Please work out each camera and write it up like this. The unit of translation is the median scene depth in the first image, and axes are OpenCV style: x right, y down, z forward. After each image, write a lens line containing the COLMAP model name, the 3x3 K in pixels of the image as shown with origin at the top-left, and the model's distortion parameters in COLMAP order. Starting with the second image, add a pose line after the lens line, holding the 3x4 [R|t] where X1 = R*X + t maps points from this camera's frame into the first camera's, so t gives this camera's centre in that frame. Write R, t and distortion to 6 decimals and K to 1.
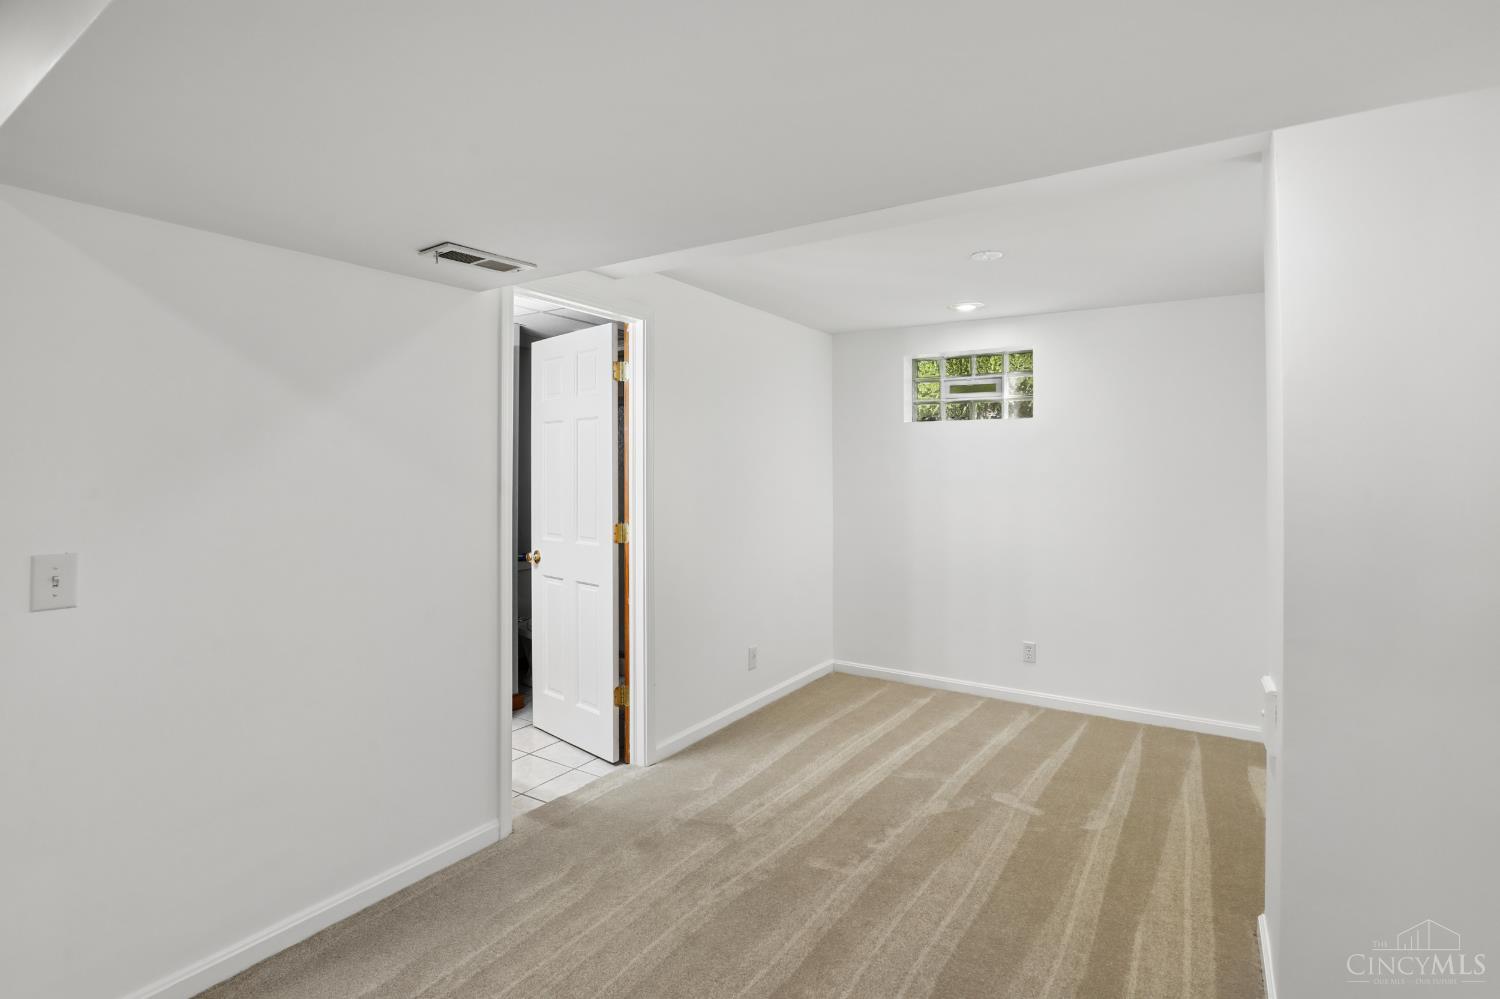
lens RADIAL K [[716.0, 0, 749.8], [0, 716.0, 442.3], [0, 0, 1]] dist [-0.032102, -0.000152]
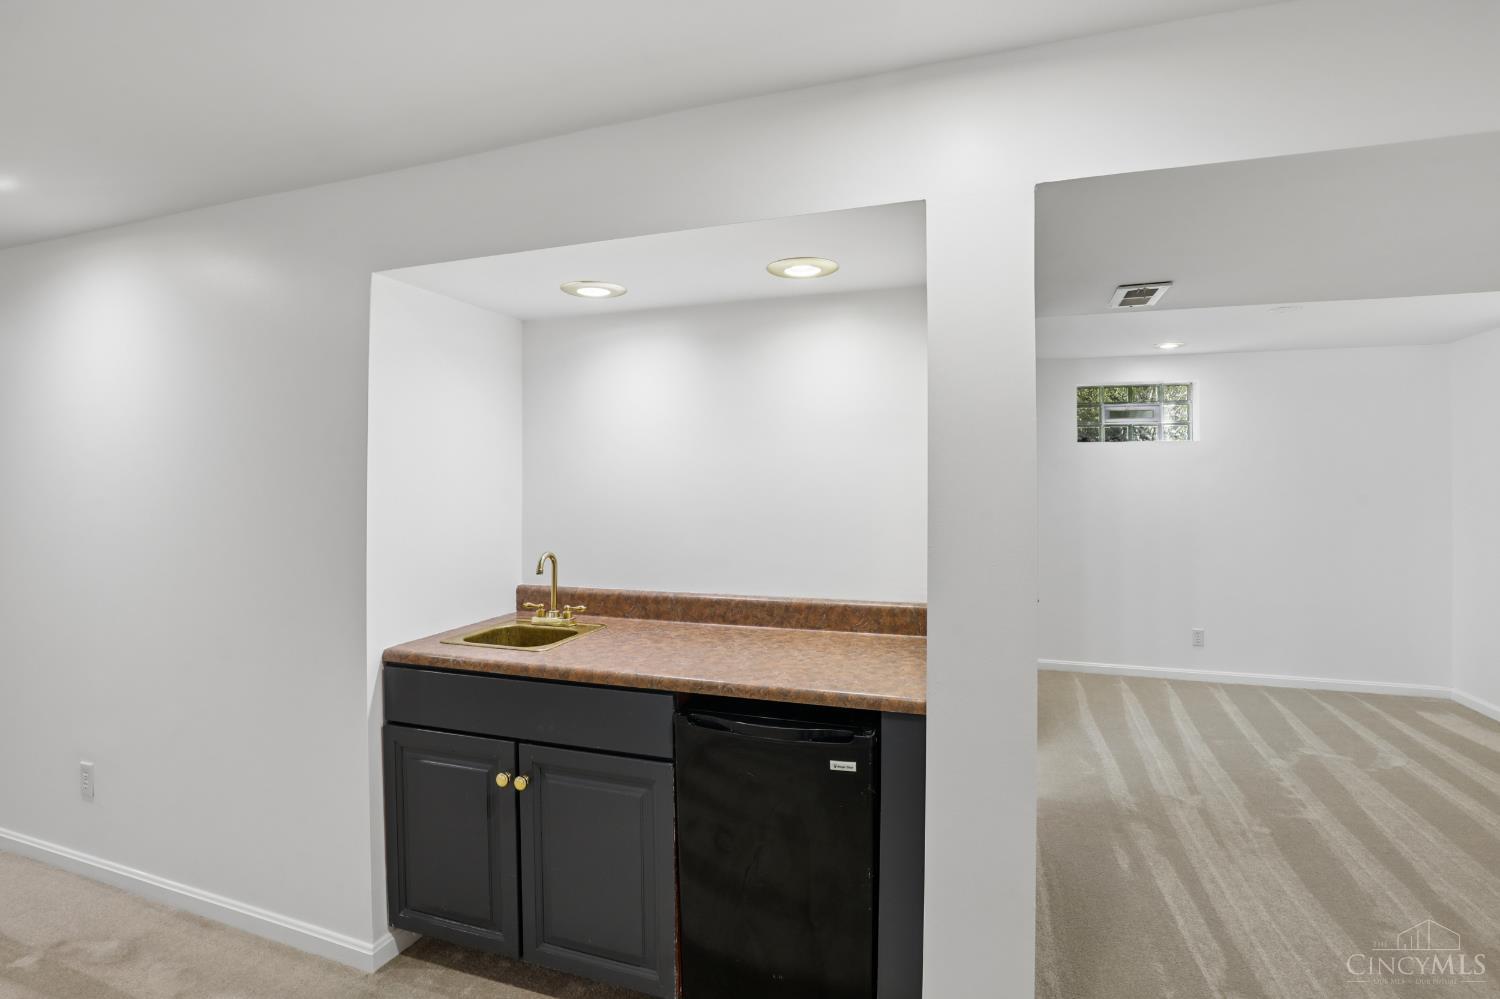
lens RADIAL K [[699.2, 0, 749.5], [0, 699.2, 472.4], [0, 0, 1]] dist [-0.030306, 0.000879]
pose [[0.971423, 0.000799, 0.237355, -0.695745], [-0.005027, 0.999839, 0.017208, 0.002231], [-0.237303, -0.017909, 0.971271, 0.070545]]
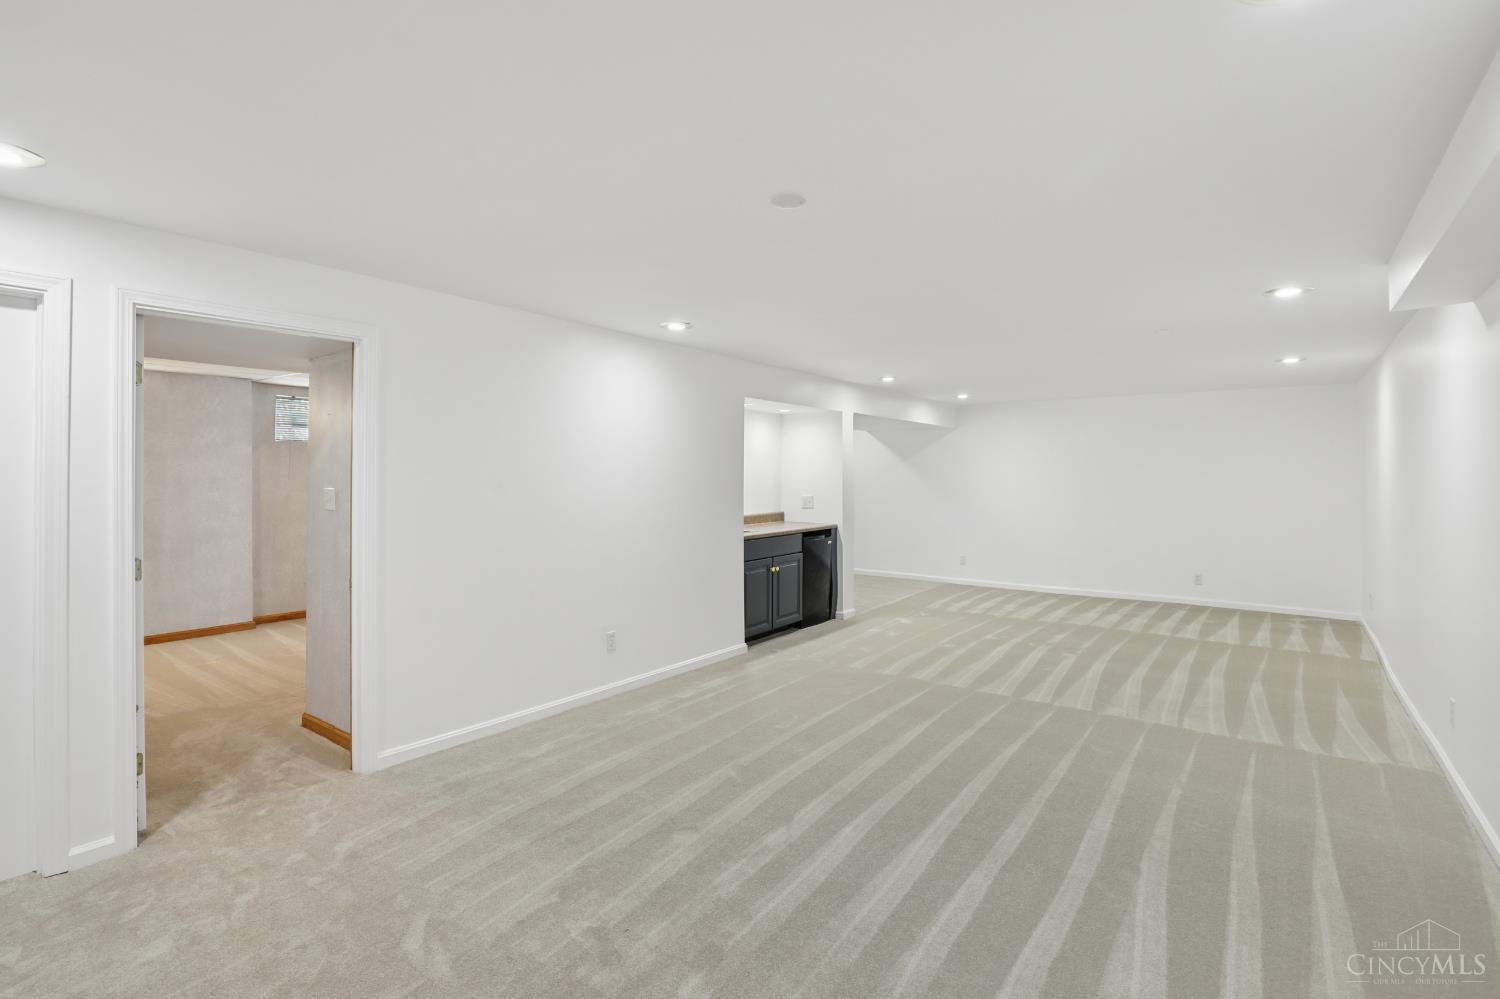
lens RADIAL K [[699.2, 0, 749.5], [0, 699.2, 472.4], [0, 0, 1]] dist [-0.030306, 0.000879]
pose [[0.095570, 0.004884, 0.995411, -2.317764], [-0.024201, 0.999704, -0.002581, 0.019037], [-0.995128, -0.023843, 0.095660, 0.497726]]
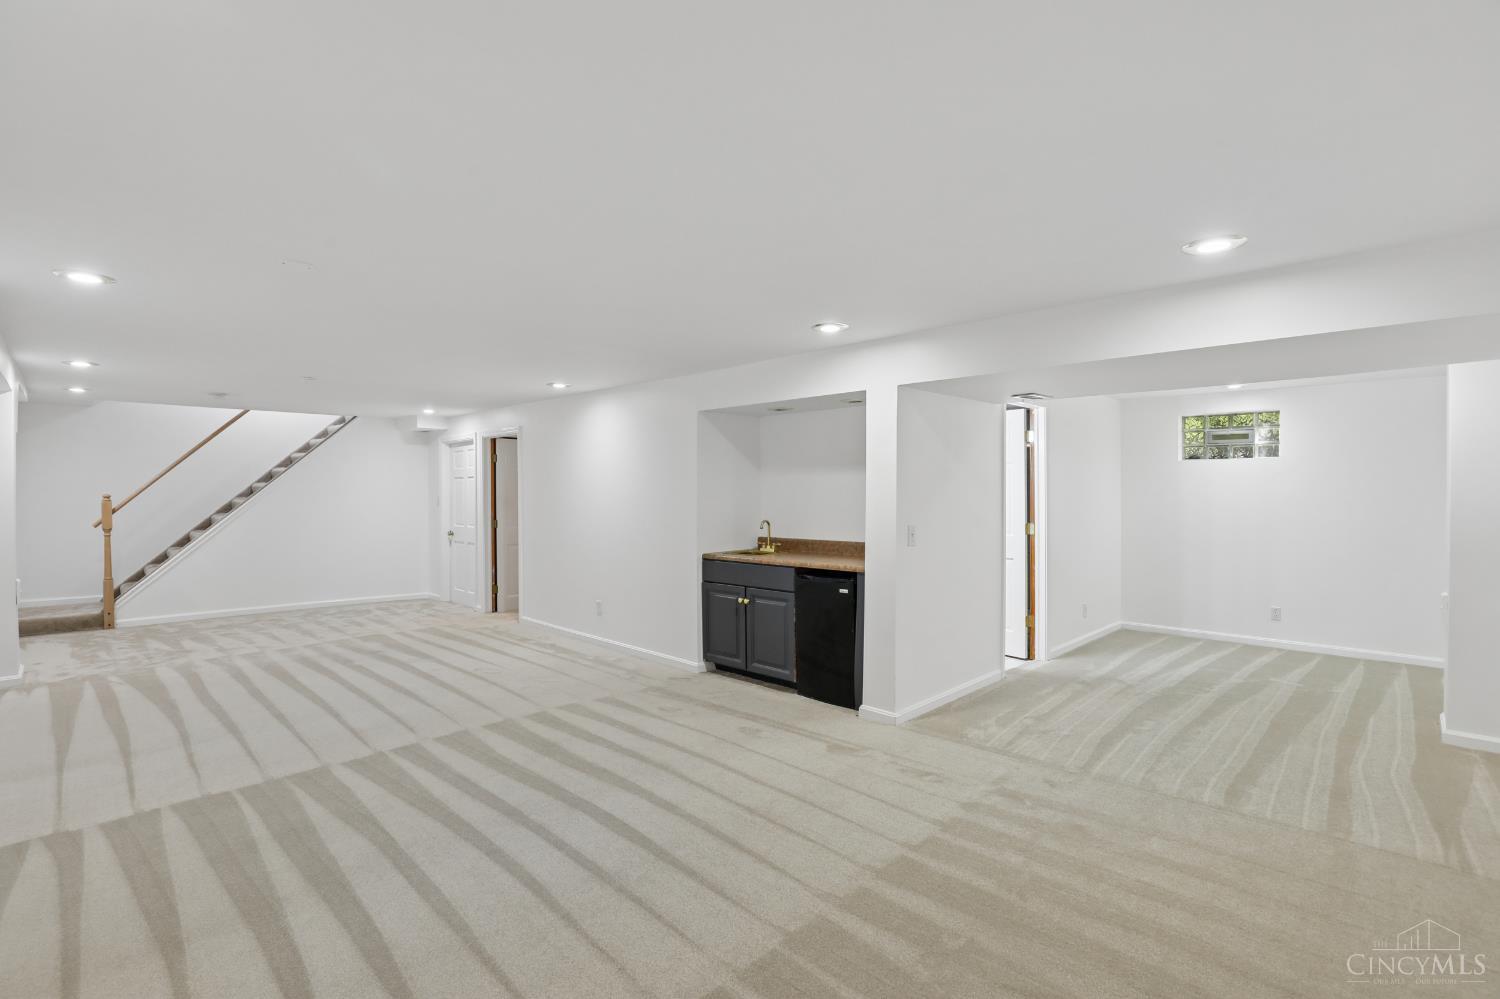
lens RADIAL K [[693.0, 0, 747.1], [0, 693.0, 488.0], [0, 0, 1]] dist [-0.030648, 0.001049]
pose [[0.978587, -0.003786, -0.205801, -0.459821], [0.009551, 0.999589, 0.027025, -0.022174], [0.205614, -0.028412, 0.978221, -0.715784]]
